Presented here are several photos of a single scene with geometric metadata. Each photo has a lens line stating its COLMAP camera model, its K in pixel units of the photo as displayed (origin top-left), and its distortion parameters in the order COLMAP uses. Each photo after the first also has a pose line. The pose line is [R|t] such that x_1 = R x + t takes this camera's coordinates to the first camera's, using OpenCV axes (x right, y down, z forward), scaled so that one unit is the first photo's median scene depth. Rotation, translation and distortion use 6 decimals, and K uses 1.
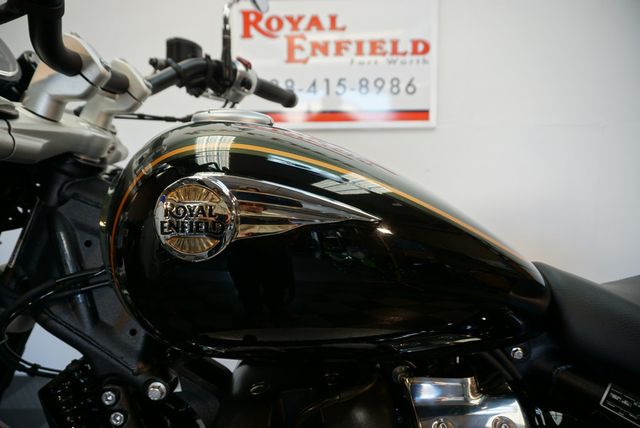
lens RADIAL K [[427.9, 0, 320.5], [0, 427.9, 211.6], [0, 0, 1]] dist [-0.043913, 0.032248]
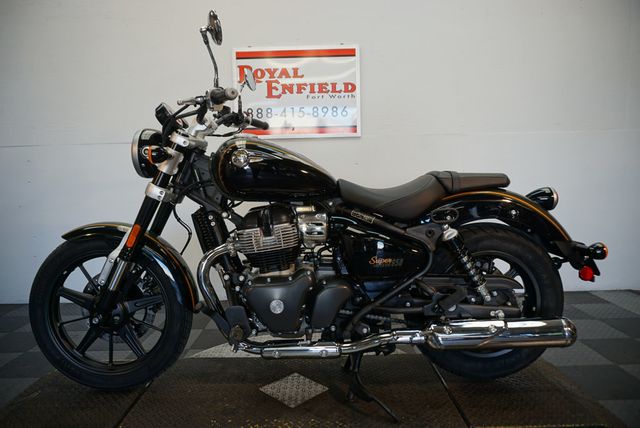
lens RADIAL K [[427.9, 0, 320.1], [0, 427.9, 215.4], [0, 0, 1]] dist [-0.043913, 0.032248]
pose [[0.999596, -0.015175, 0.024046, 0.075591], [0.015473, 0.999805, -0.012245, 0.119236], [-0.023855, 0.012612, 0.999636, -0.616483]]
